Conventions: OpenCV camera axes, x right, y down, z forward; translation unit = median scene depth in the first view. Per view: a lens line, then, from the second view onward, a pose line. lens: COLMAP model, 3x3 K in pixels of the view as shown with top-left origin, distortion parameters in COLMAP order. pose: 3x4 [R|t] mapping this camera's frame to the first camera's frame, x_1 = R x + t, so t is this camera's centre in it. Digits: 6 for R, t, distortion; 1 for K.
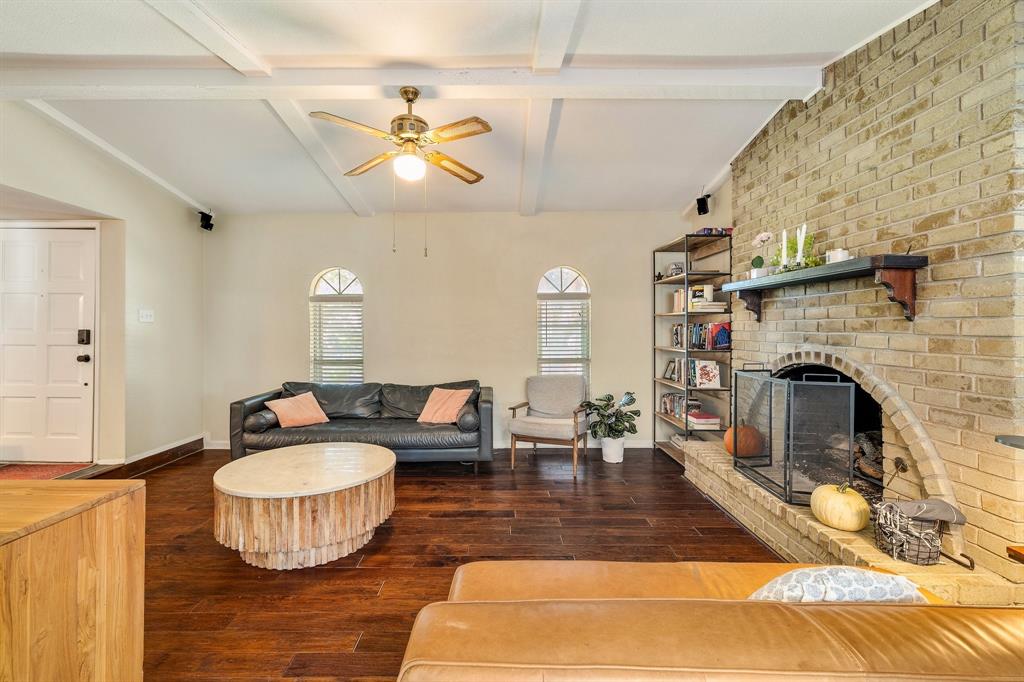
lens RADIAL K [[442.4, 0, 498.3], [0, 442.4, 327.6], [0, 0, 1]] dist [0.007106, -0.000821]
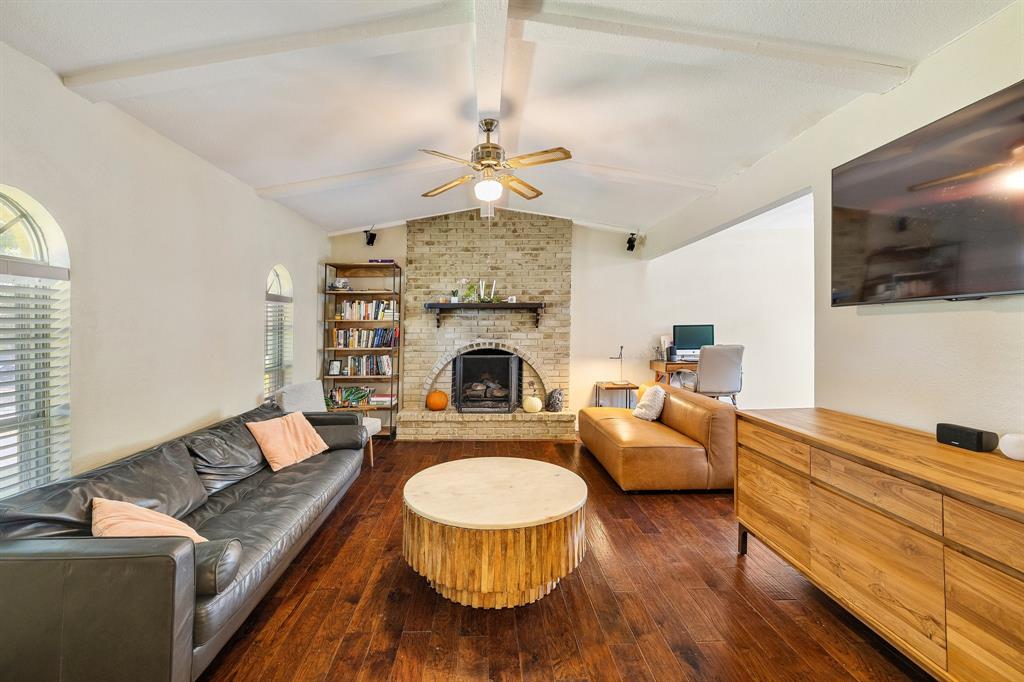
lens RADIAL K [[442.4, 0, 491.7], [0, 442.4, 334.6], [0, 0, 1]] dist [0.007106, -0.000821]
pose [[-0.021429, -0.018158, 0.999605, -1.422301], [0.006984, 0.999808, 0.018311, -0.020504], [-0.999746, 0.007374, -0.021298, 1.101509]]
